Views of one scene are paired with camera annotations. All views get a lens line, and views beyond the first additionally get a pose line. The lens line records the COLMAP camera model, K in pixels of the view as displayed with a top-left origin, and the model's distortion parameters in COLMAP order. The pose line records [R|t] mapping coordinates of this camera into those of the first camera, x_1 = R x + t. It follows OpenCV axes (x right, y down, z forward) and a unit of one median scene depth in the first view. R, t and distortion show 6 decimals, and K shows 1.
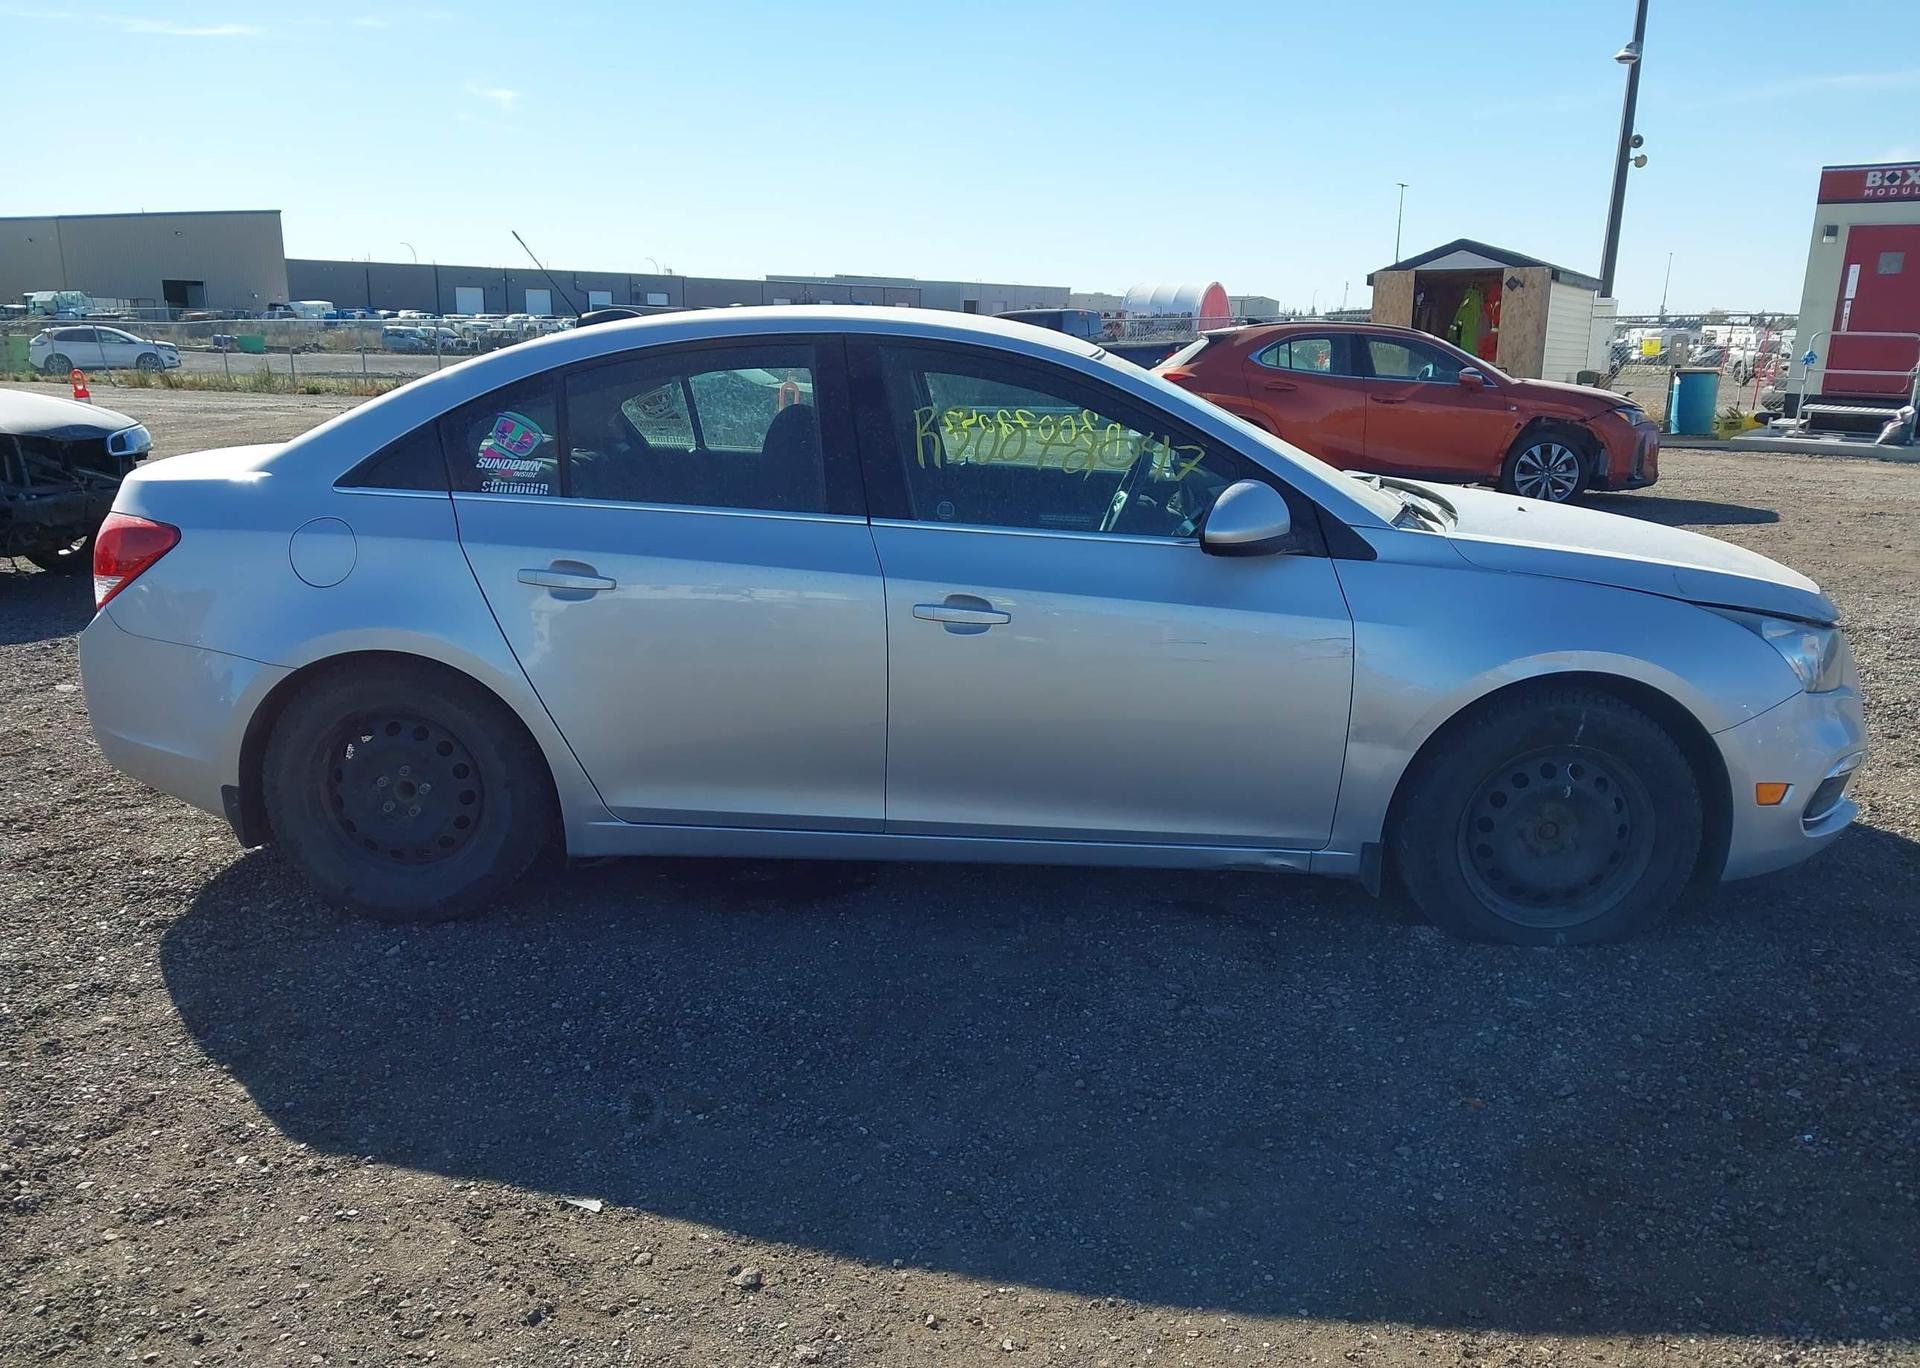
lens RADIAL K [[1506.2, 0, 941.6], [0, 1506.2, 726.5], [0, 0, 1]] dist [0.010027, -0.008009]
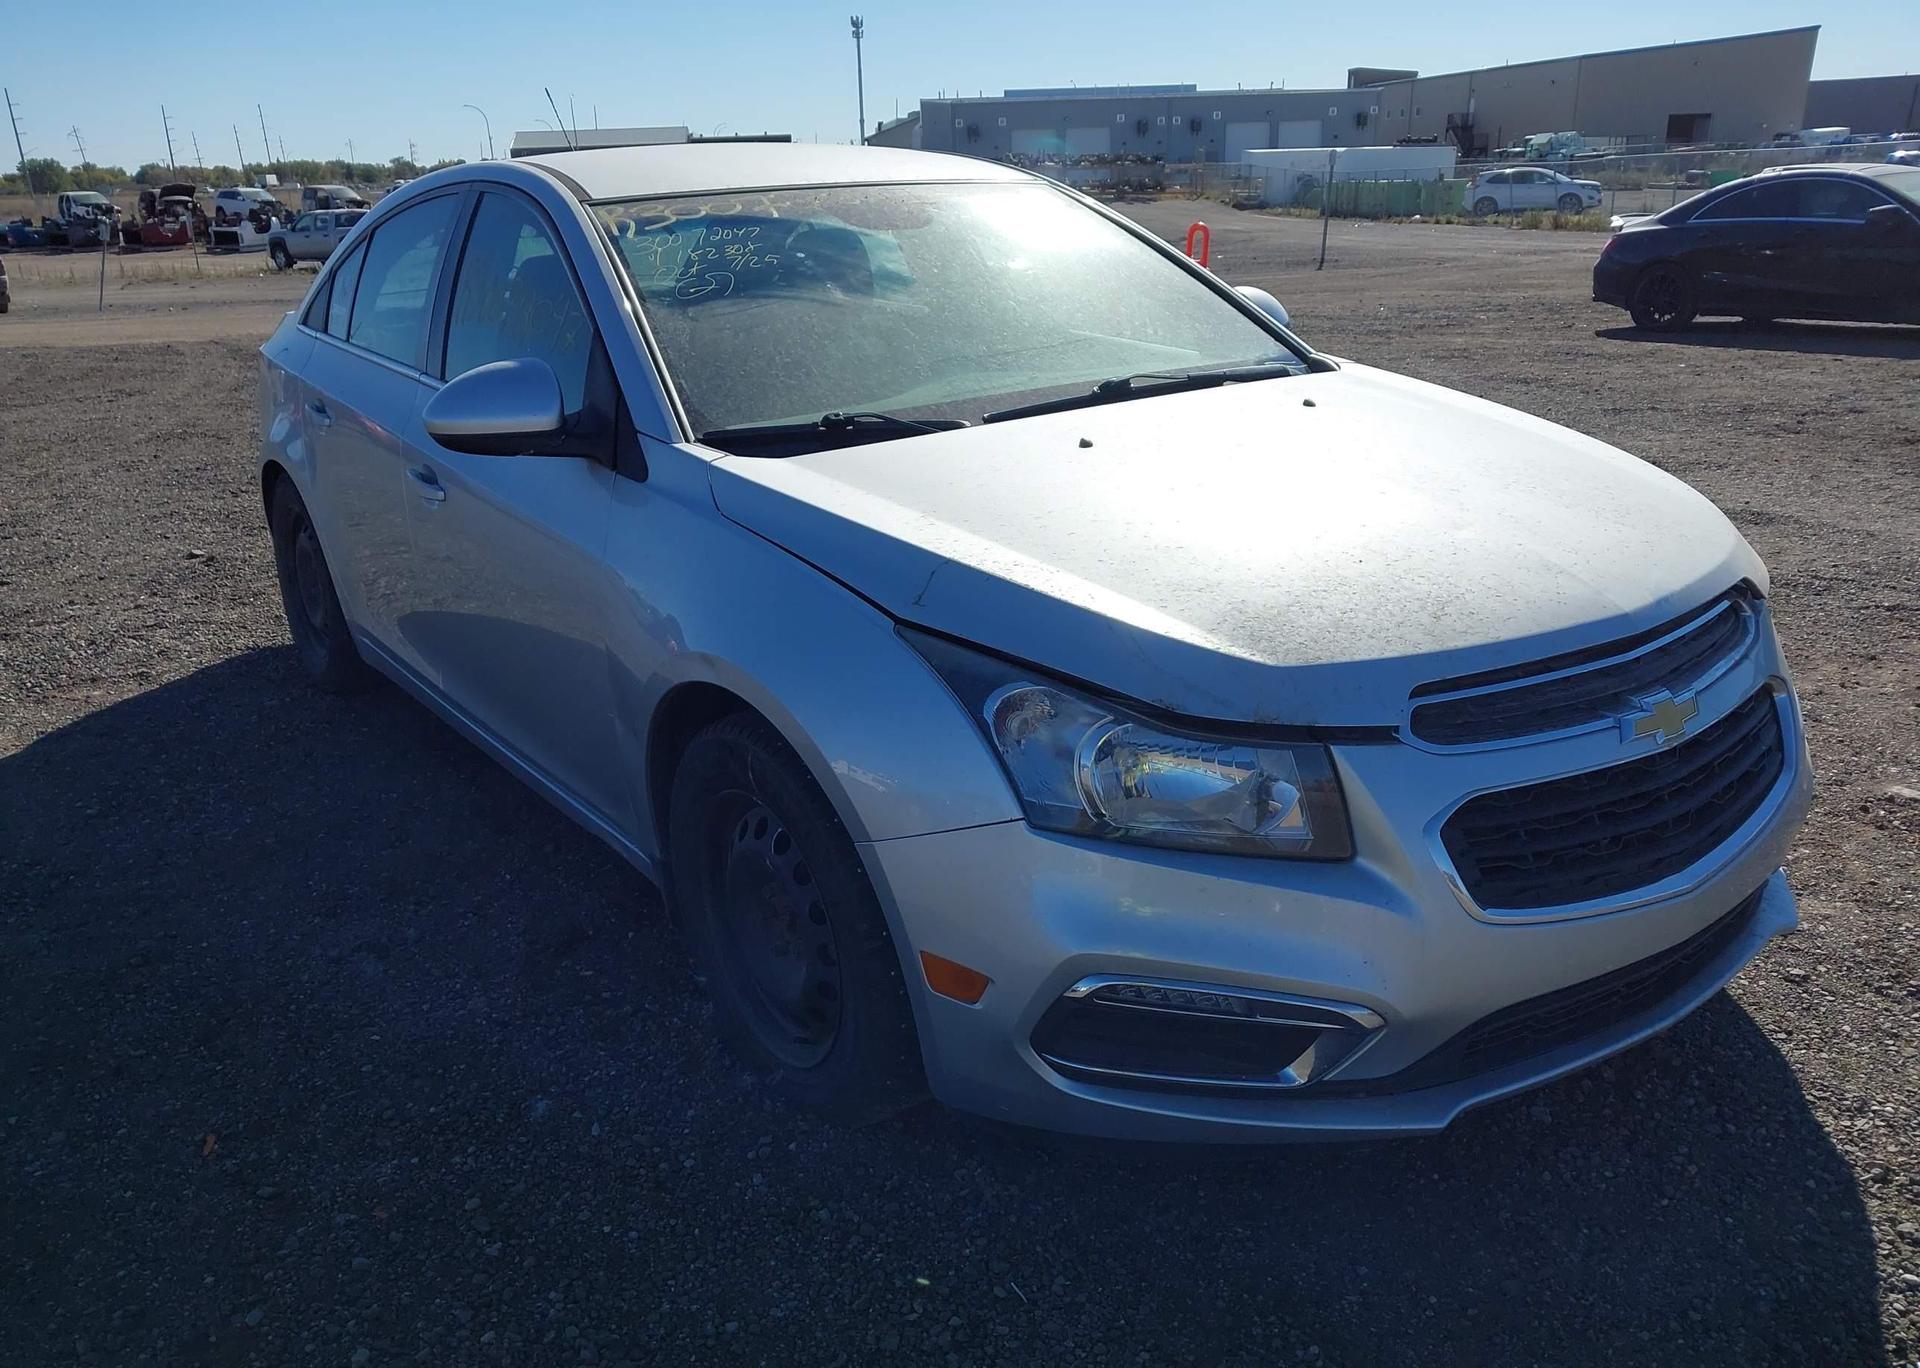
lens RADIAL K [[1506.2, 0, 941.6], [0, 1506.2, 726.5], [0, 0, 1]] dist [0.010027, -0.008009]
pose [[0.621812, 0.239248, -0.745728, 0.927312], [-0.164429, 0.970855, 0.174368, -0.142978], [0.765710, 0.014195, 0.643029, 0.615238]]
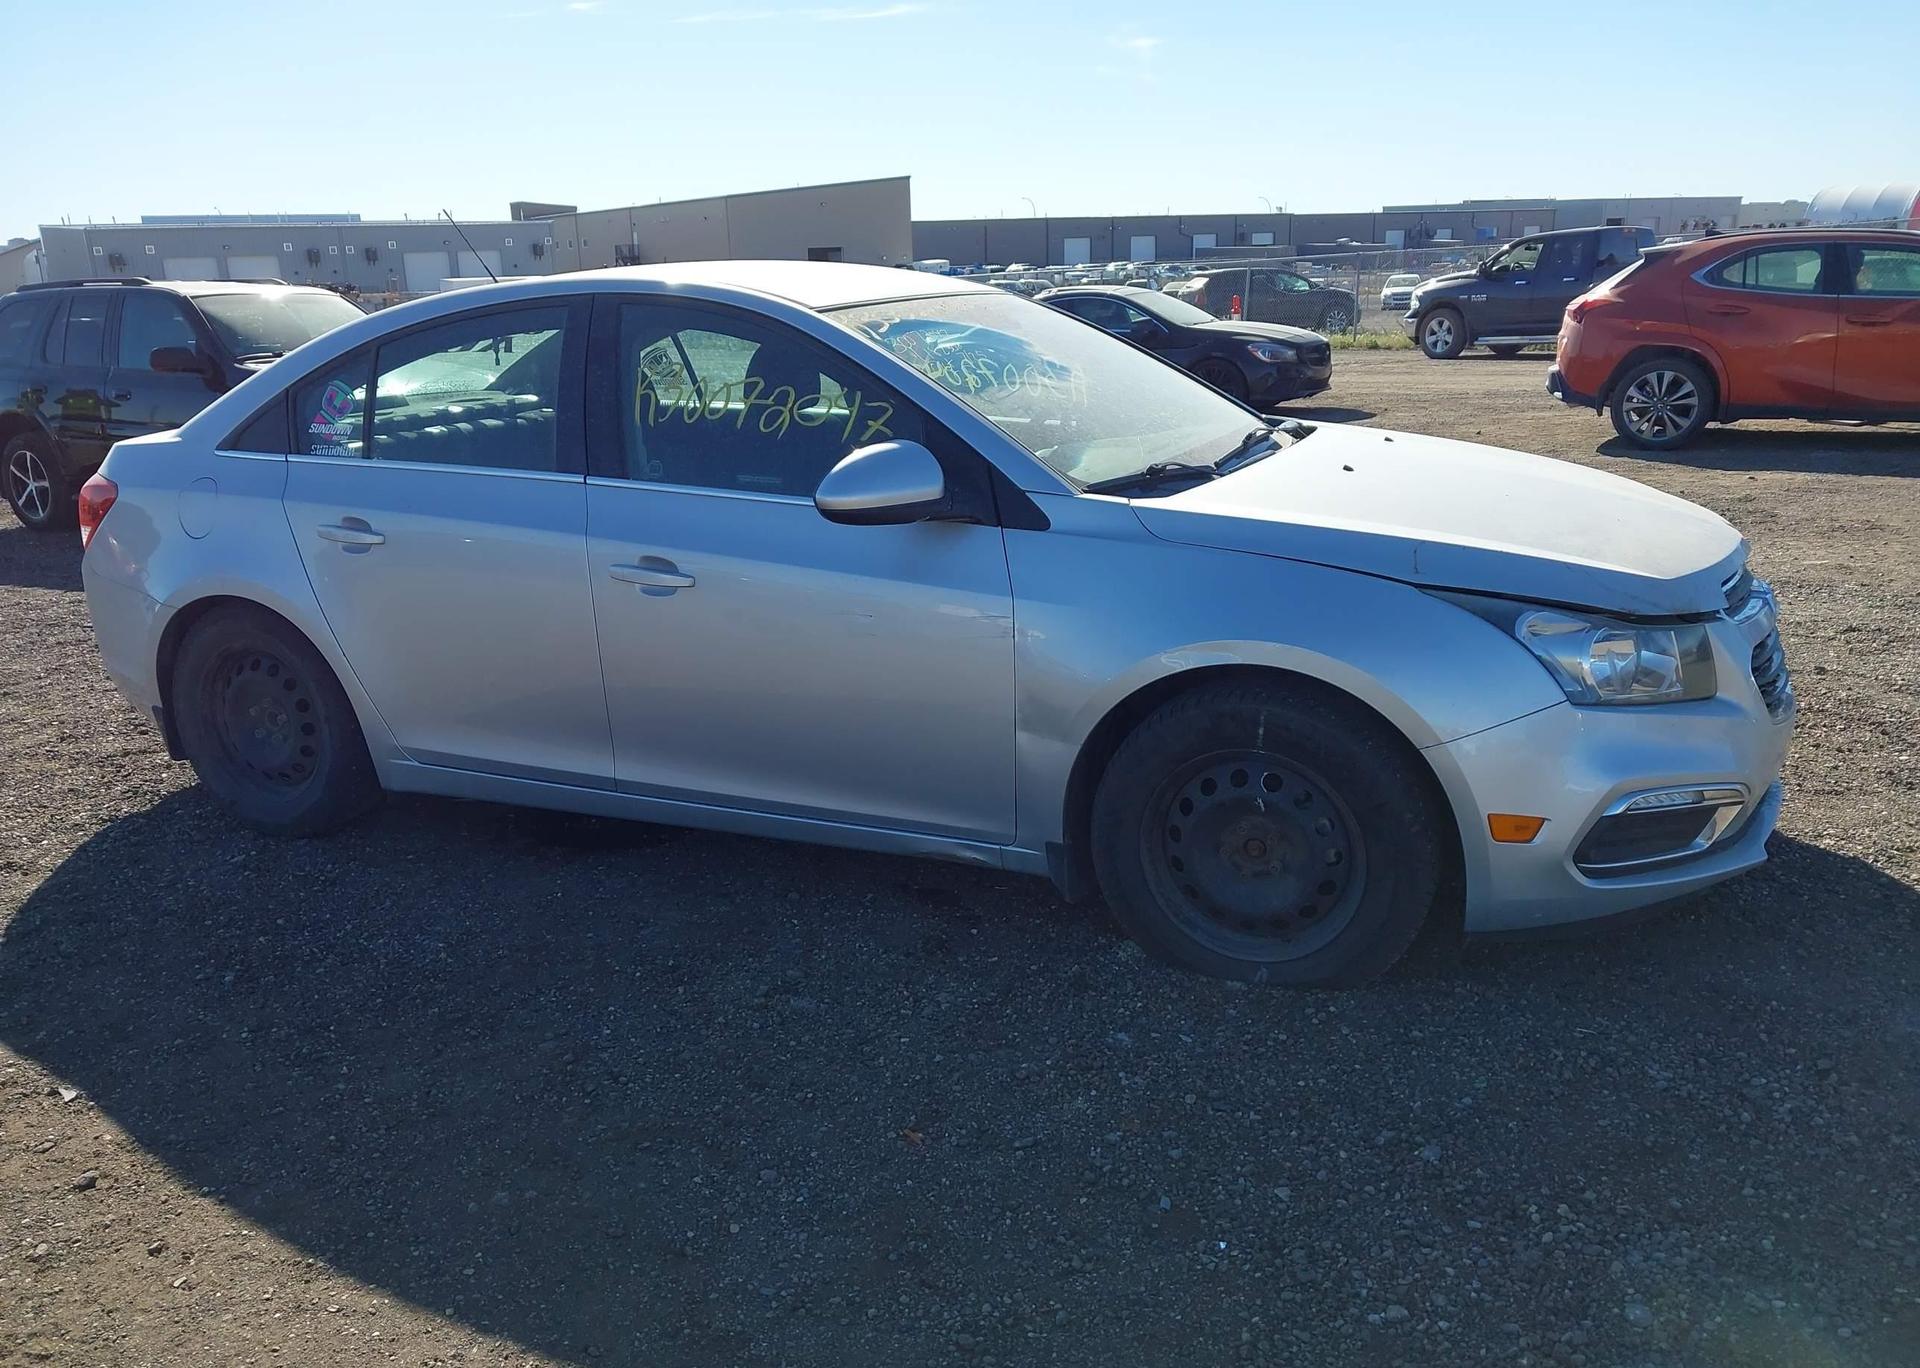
lens RADIAL K [[1506.2, 0, 941.6], [0, 1506.2, 726.5], [0, 0, 1]] dist [0.010027, -0.008009]
pose [[0.925862, 0.062807, -0.372606, 0.550421], [-0.049286, 0.997738, 0.045713, -0.029927], [0.374634, -0.023960, 0.926863, 0.142095]]
